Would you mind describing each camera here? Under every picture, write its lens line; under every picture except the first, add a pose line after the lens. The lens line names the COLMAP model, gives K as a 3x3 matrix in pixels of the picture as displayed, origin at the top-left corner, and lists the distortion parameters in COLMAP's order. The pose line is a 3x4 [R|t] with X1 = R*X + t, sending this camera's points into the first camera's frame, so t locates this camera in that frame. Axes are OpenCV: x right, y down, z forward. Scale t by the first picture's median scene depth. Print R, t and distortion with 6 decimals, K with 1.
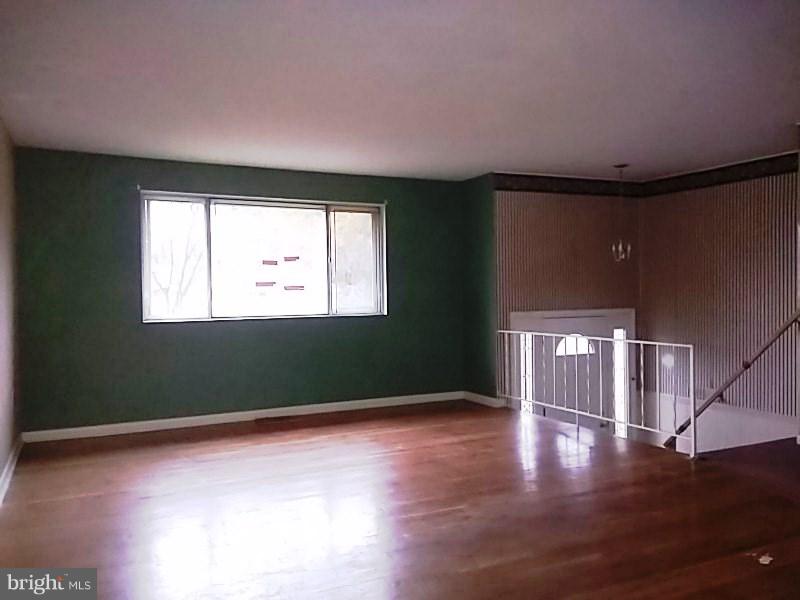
lens RADIAL K [[644.0, 0, 400.0], [0, 644.0, 300.0], [0, 0, 1]] dist [0.098252, -0.131755]
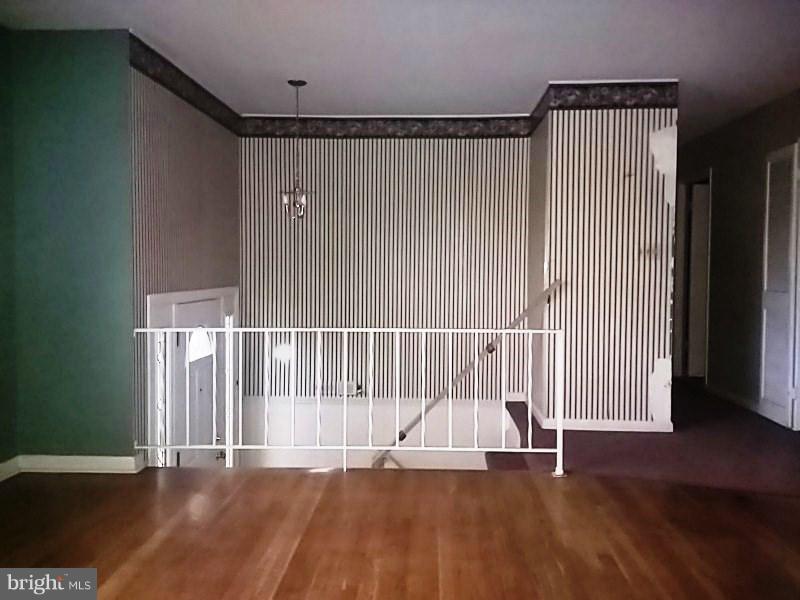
lens RADIAL K [[652.7, 0, 401.2], [0, 652.7, 288.8], [0, 0, 1]] dist [0.094268, -0.134781]
pose [[0.469074, -0.012897, 0.883065, -0.228260], [-0.002317, 0.999872, 0.015833, 0.004191], [-0.883156, -0.009473, 0.468984, 0.546999]]
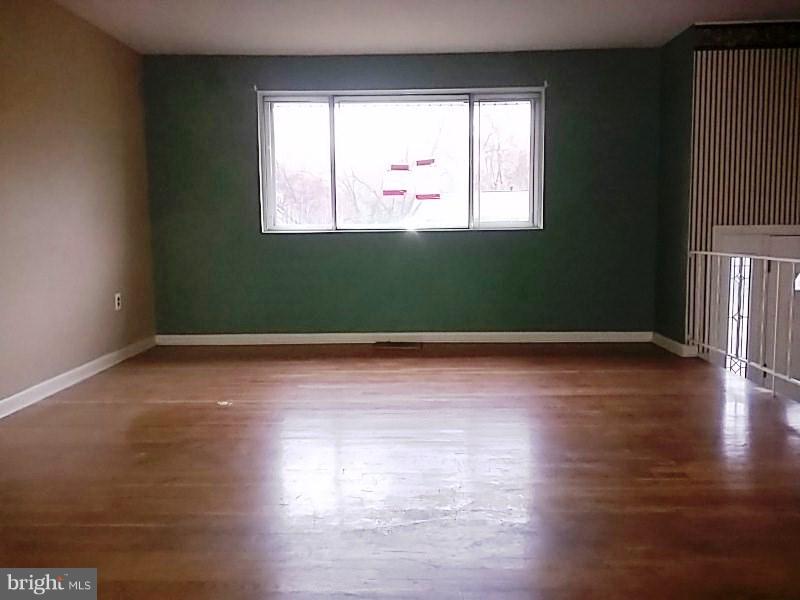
lens RADIAL K [[652.7, 0, 401.2], [0, 652.7, 288.8], [0, 0, 1]] dist [0.094268, -0.134781]
pose [[0.889904, 0.048005, -0.453614, 0.201372], [-0.005719, 0.995543, 0.094136, 0.021248], [0.456111, -0.081178, 0.886212, 0.198903]]
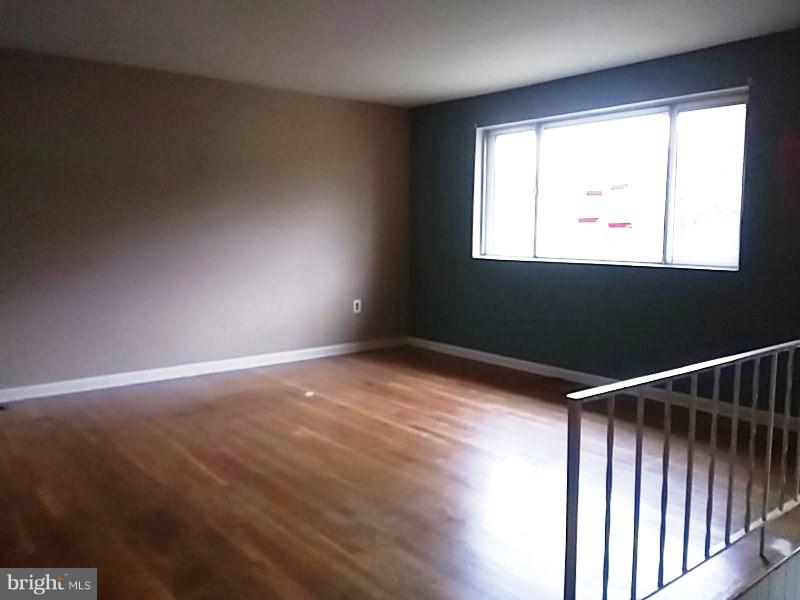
lens RADIAL K [[661.0, 0, 409.6], [0, 661.0, 296.5], [0, 0, 1]] dist [0.075010, -0.142142]
pose [[0.233348, 0.115159, -0.965550, 0.535630], [-0.020526, 0.993325, 0.113511, -0.018547], [0.972177, -0.006669, 0.234154, 0.564927]]
